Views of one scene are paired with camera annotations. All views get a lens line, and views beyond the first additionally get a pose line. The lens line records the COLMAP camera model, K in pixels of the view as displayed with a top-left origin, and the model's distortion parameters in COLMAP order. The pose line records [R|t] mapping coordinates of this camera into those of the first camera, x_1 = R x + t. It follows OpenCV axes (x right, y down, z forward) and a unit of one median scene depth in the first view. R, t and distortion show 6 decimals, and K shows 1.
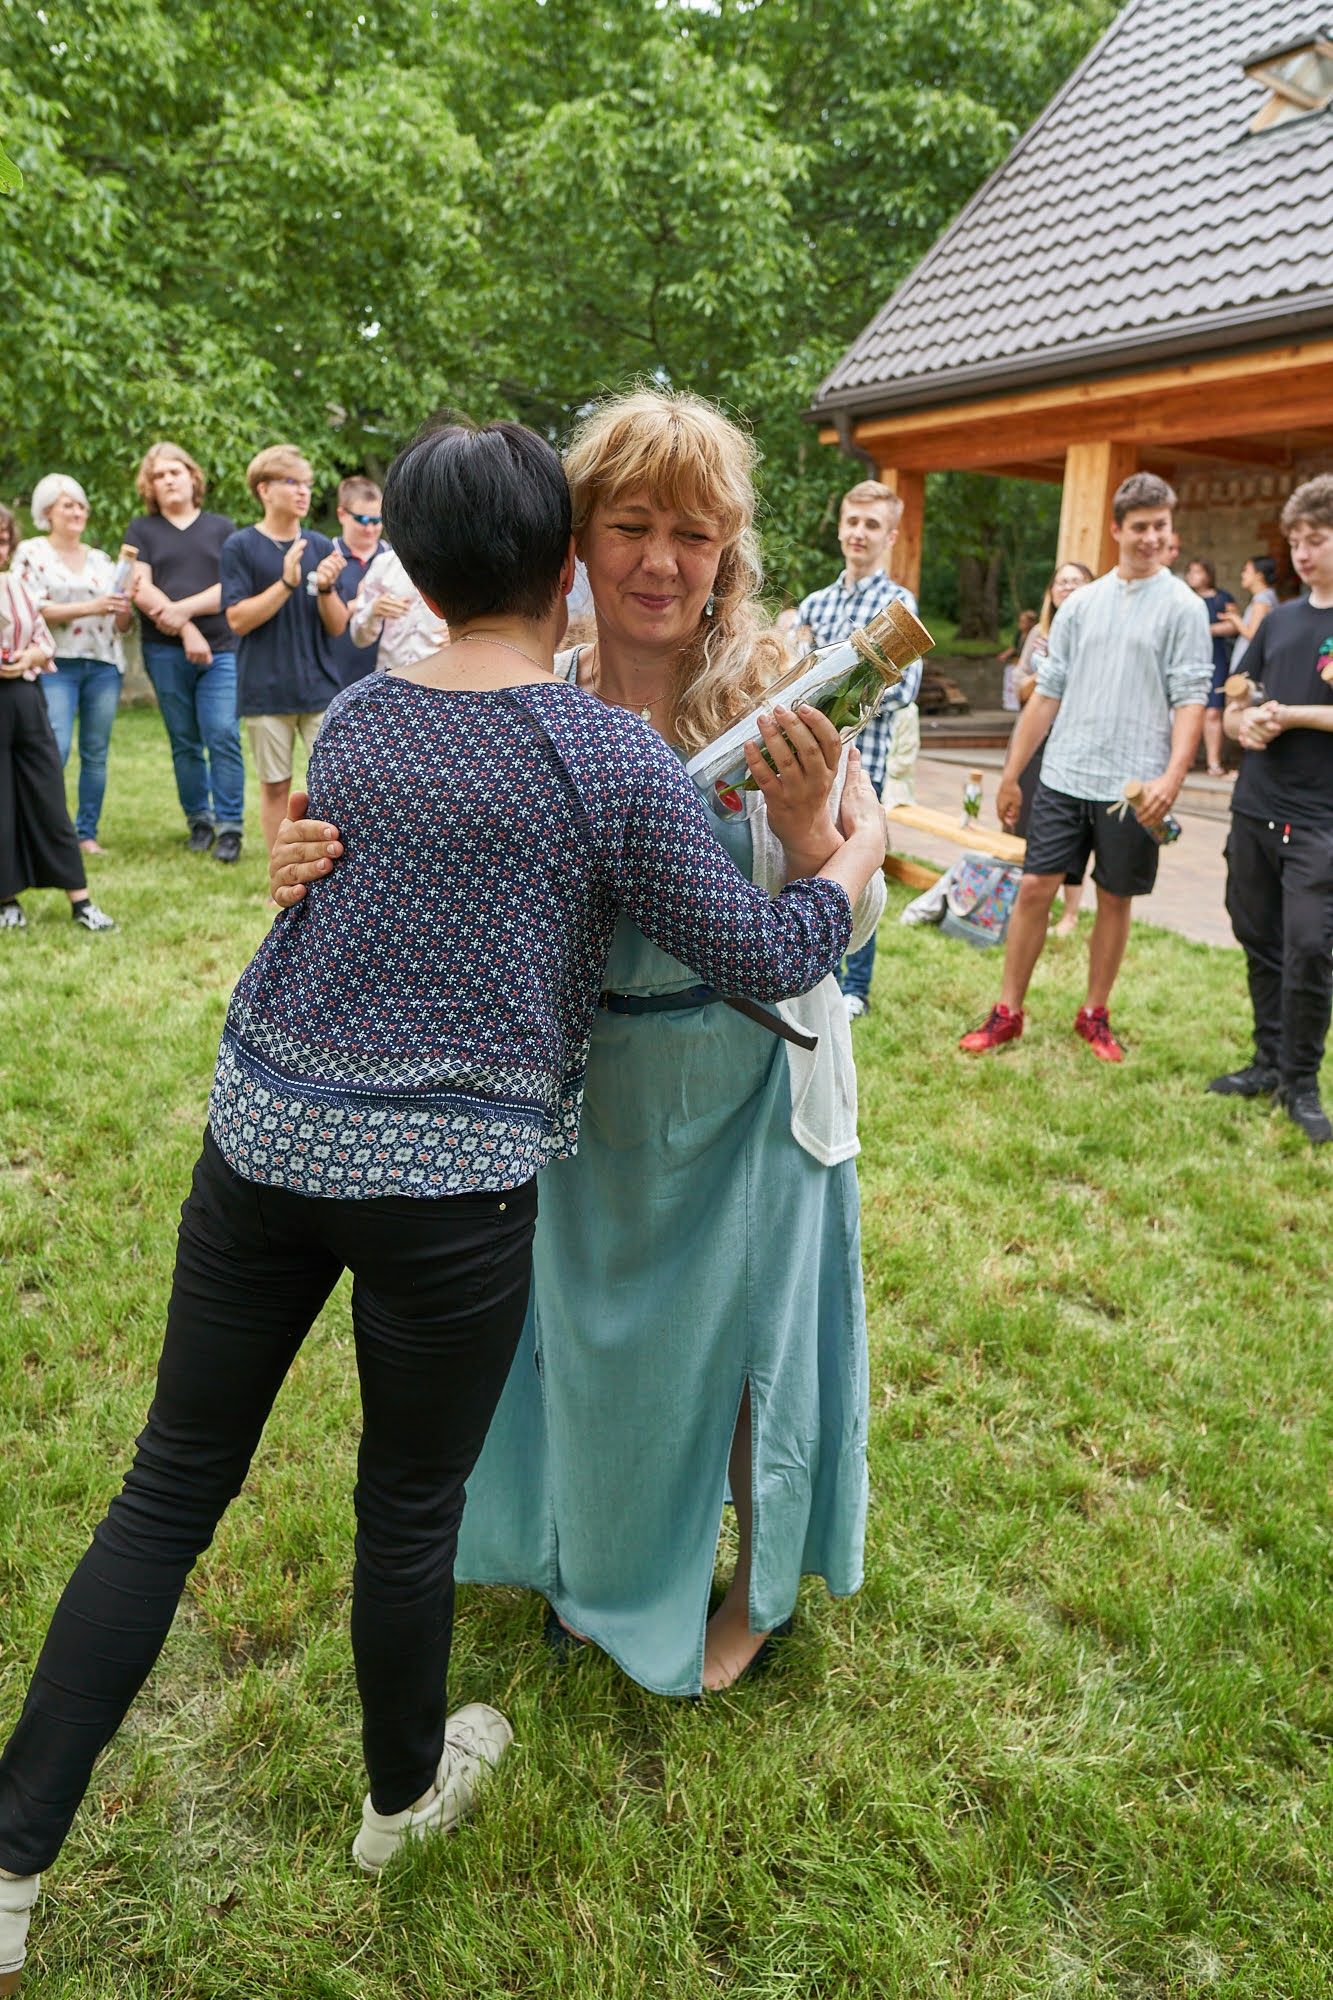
lens RADIAL K [[1331.4, 0, 660.9], [0, 1331.4, 1001.1], [0, 0, 1]] dist [-0.016133, 0.000733]
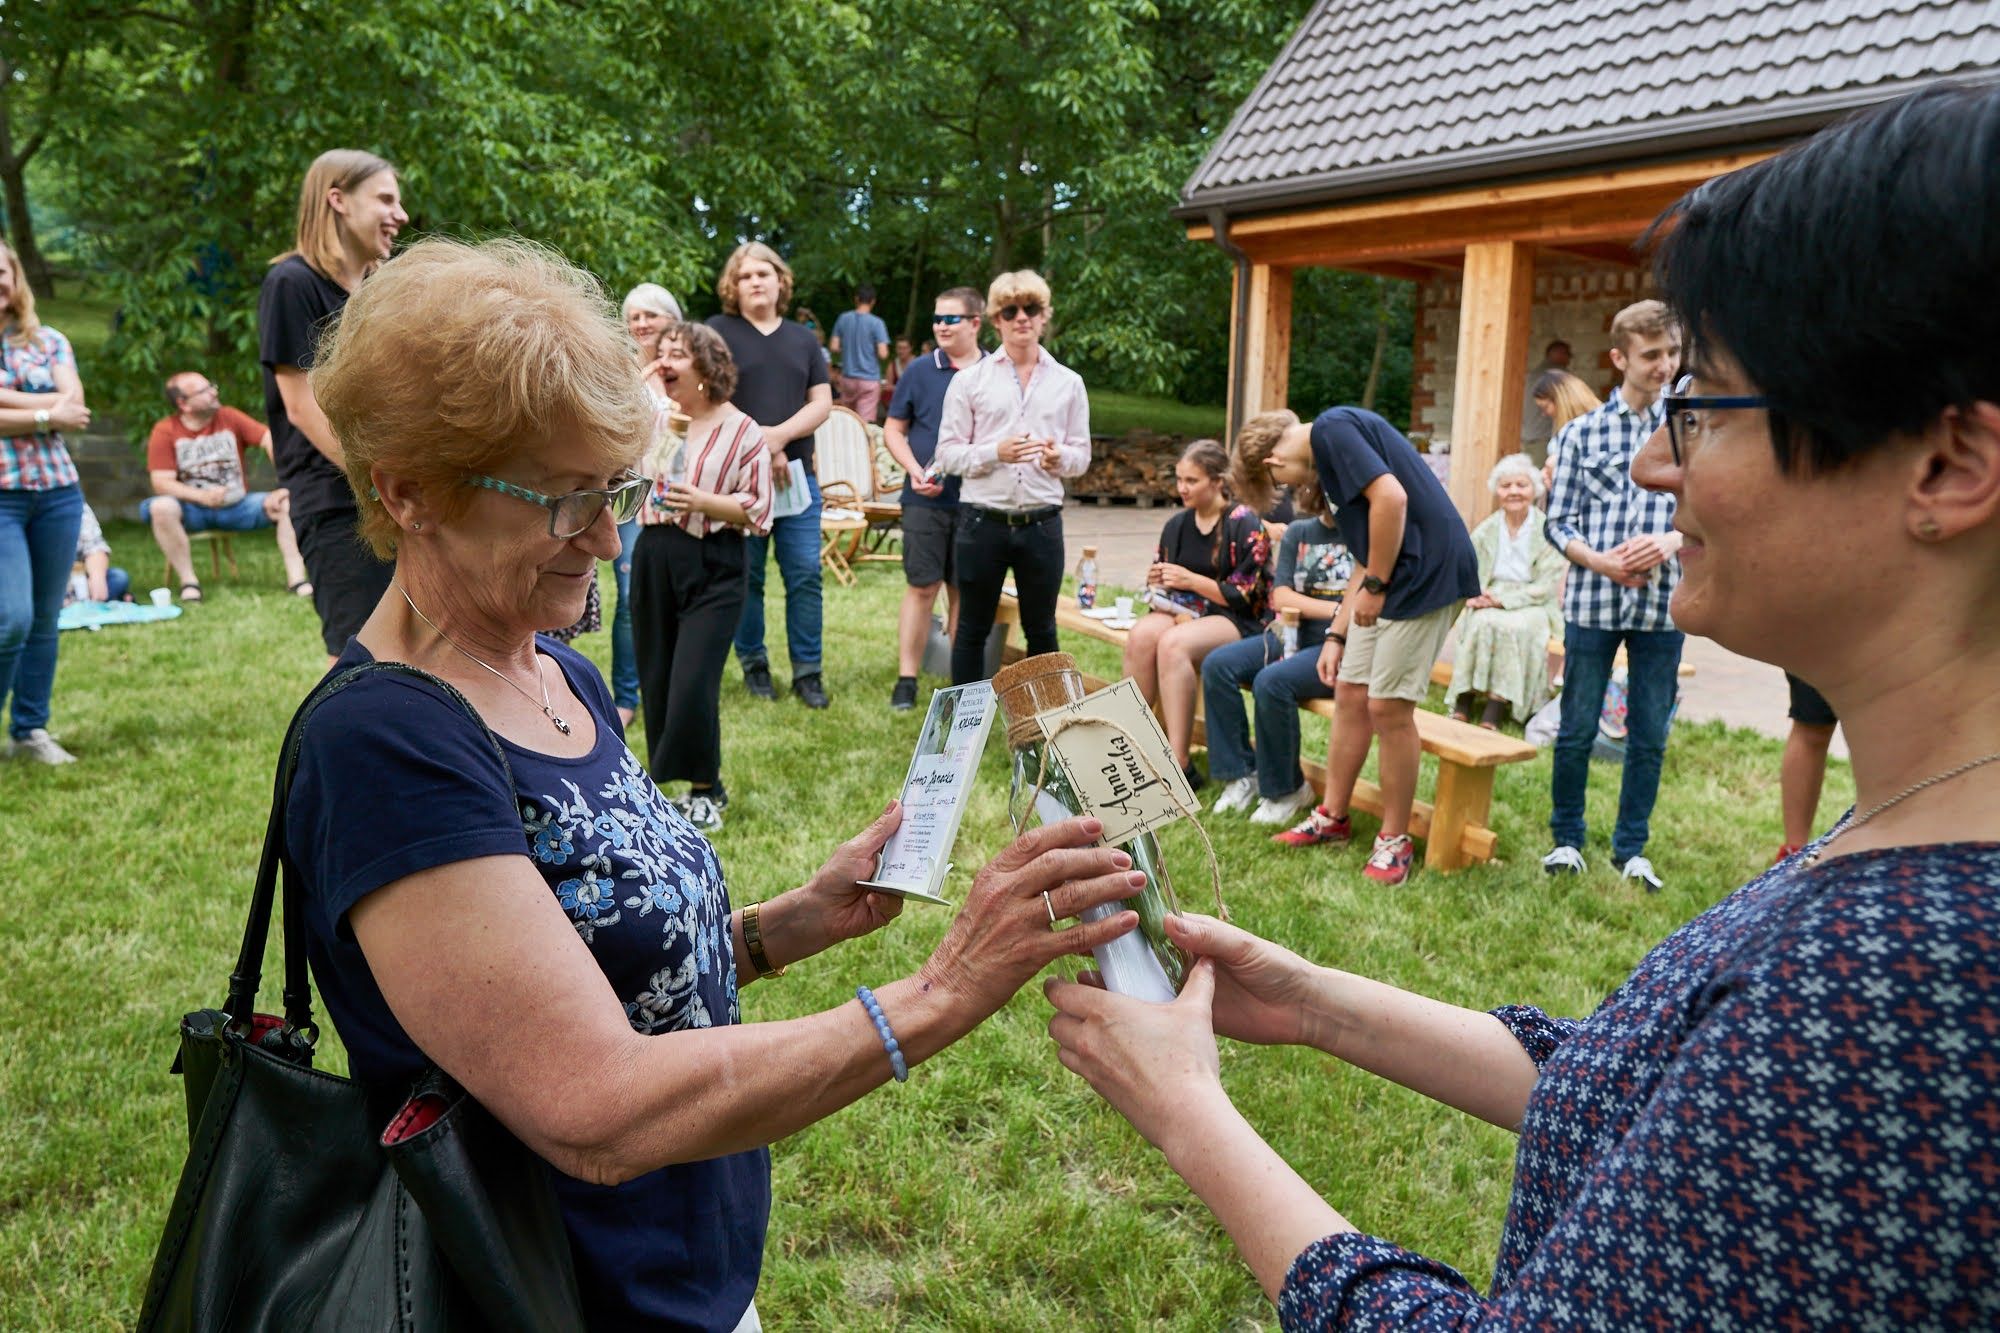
lens RADIAL K [[1331.4, 0, 991.1], [0, 1331.4, 672.6], [0, 0, 1]] dist [-0.016133, 0.000733]
pose [[0.992970, -0.031253, 0.114170, -0.165271], [0.039762, 0.996537, -0.073028, -0.028115], [-0.111492, 0.077054, 0.990773, 0.050150]]
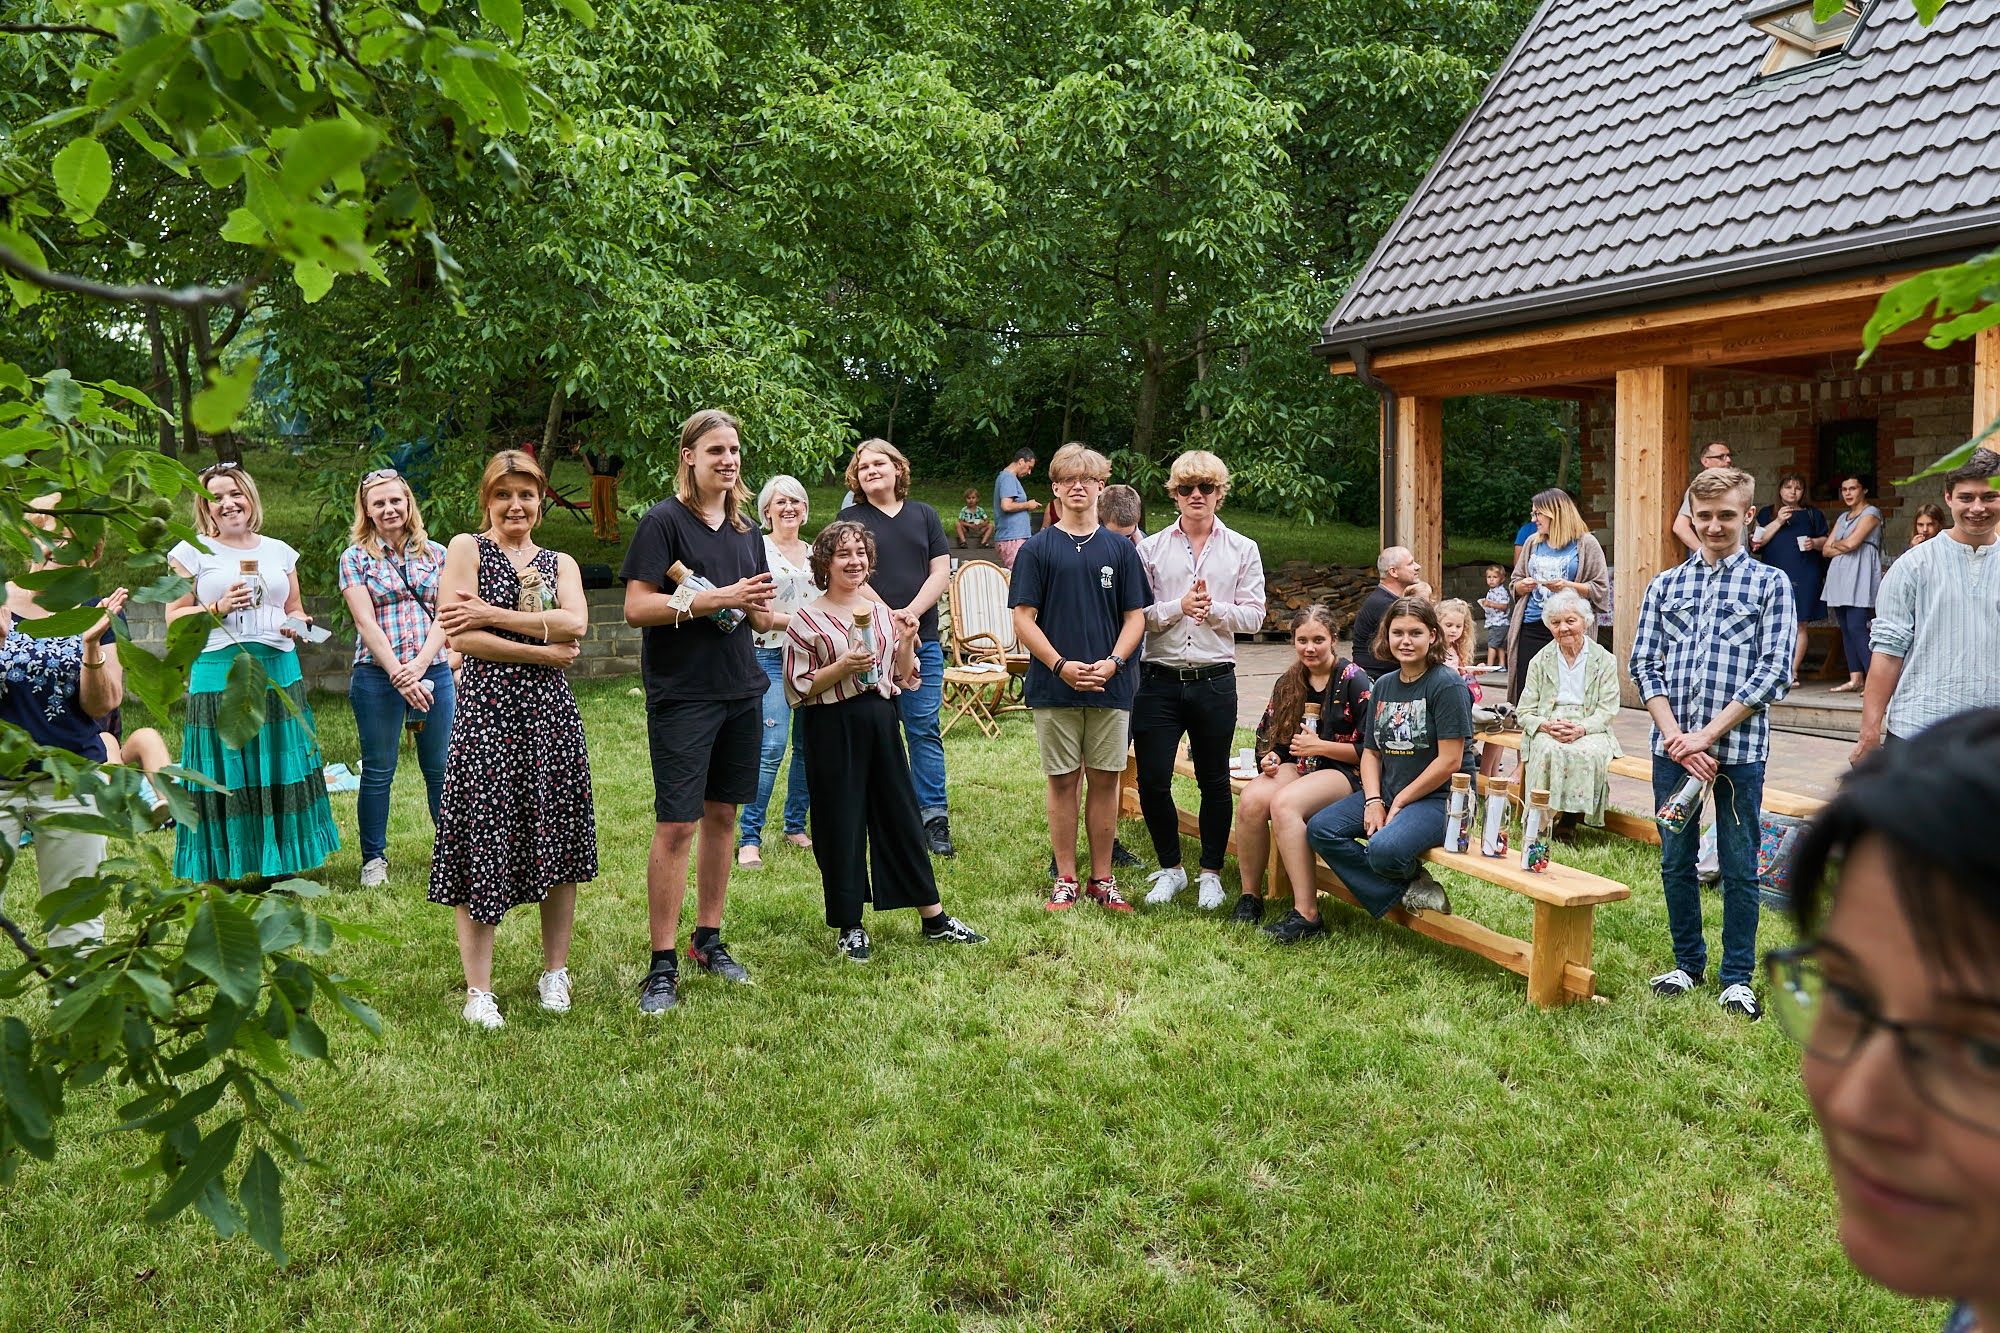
lens RADIAL K [[1440.3, 0, 988.6], [0, 1440.3, 676.1], [0, 0, 1]] dist [-0.029726, 0.000712]
pose [[0.998777, -0.049371, -0.002810, -0.155736], [0.048118, 0.983396, -0.174978, -0.024973], [0.011402, 0.174629, 0.984568, -0.021807]]
